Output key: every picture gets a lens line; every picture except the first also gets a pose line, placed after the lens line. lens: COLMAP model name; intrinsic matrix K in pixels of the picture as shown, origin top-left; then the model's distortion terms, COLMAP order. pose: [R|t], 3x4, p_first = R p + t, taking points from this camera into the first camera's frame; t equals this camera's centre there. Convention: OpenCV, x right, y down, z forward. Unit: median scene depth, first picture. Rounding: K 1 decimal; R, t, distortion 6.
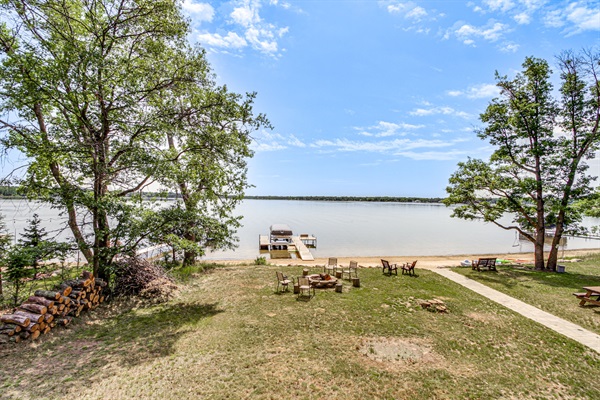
lens RADIAL K [[284.4, 0, 302.9], [0, 284.4, 199.1], [0, 0, 1]] dist [-0.008453, -0.000940]
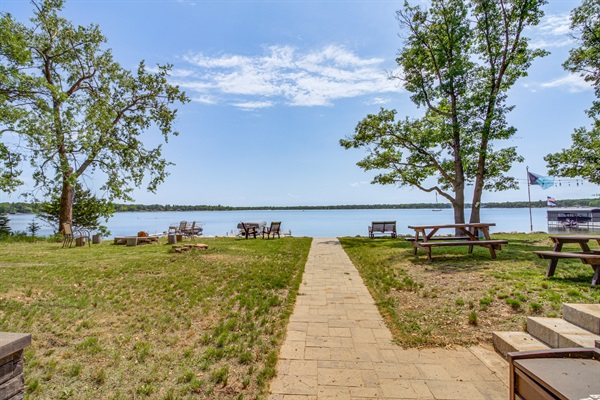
lens RADIAL K [[284.4, 0, 302.9], [0, 284.4, 199.1], [0, 0, 1]] dist [-0.008453, -0.000940]
pose [[0.993220, -0.030727, -0.112113, 0.482260], [0.026838, 0.998990, -0.036030, 0.155795], [0.113106, 0.032777, 0.993042, 0.167508]]
